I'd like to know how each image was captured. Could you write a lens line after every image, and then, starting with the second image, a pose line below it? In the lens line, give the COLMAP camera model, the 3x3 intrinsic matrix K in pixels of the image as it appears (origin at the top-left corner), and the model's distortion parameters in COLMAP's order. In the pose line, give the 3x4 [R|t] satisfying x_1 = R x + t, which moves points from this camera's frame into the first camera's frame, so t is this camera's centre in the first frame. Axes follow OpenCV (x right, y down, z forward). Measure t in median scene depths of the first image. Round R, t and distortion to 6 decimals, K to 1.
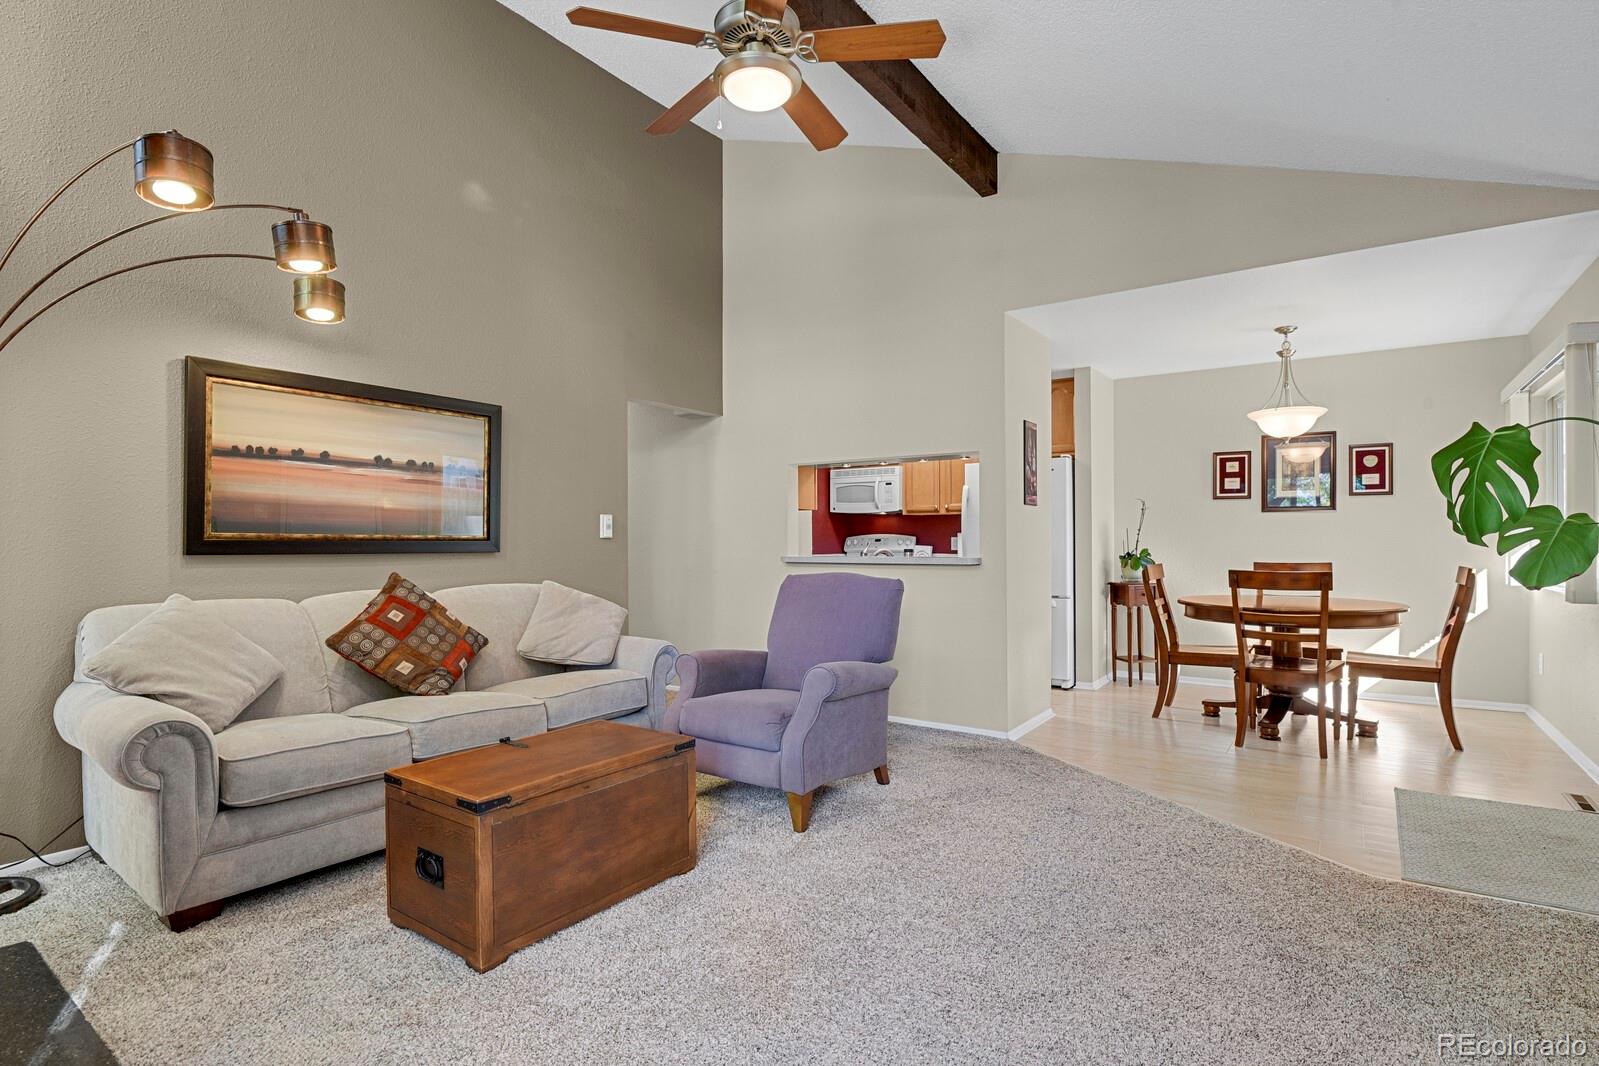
lens RADIAL K [[780.3, 0, 802.6], [0, 780.3, 540.0], [0, 0, 1]] dist [-0.021731, -0.006573]
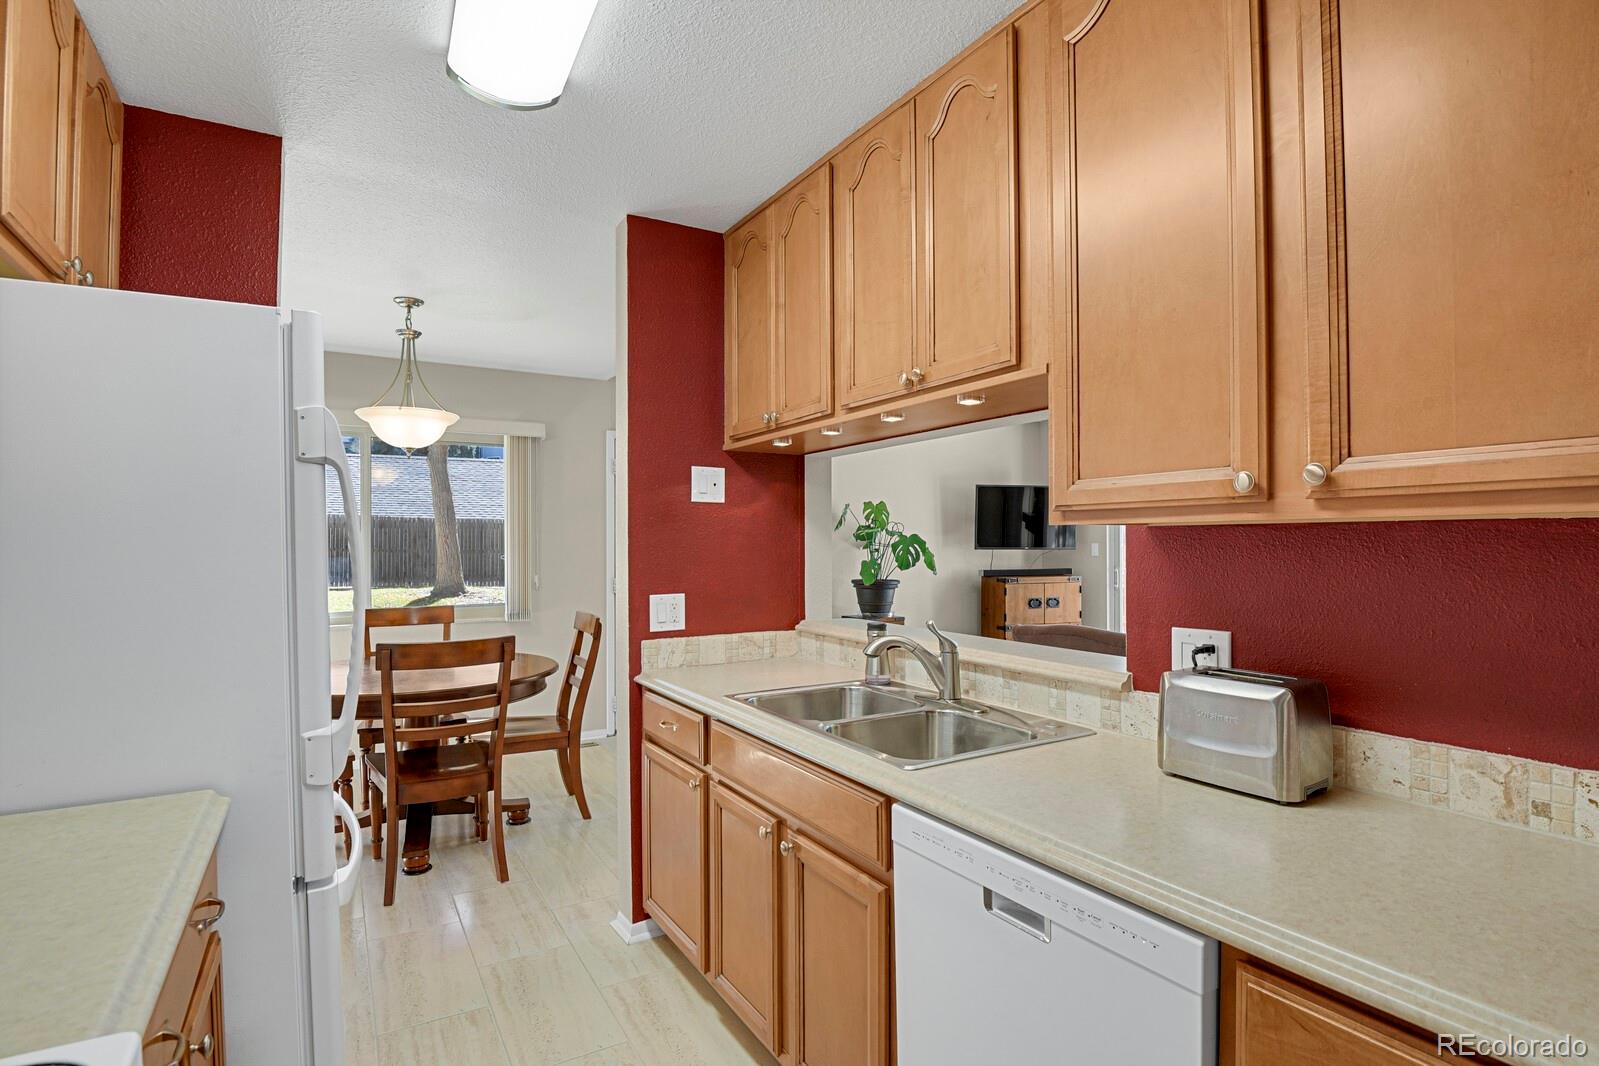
lens RADIAL K [[780.3, 0, 802.6], [0, 780.3, 540.0], [0, 0, 1]] dist [-0.021731, -0.006573]
pose [[-0.916926, 0.007413, 0.398989, -0.012269], [0.005829, 0.999970, -0.005183, -0.036456], [-0.399015, -0.002426, -0.916941, 1.434287]]
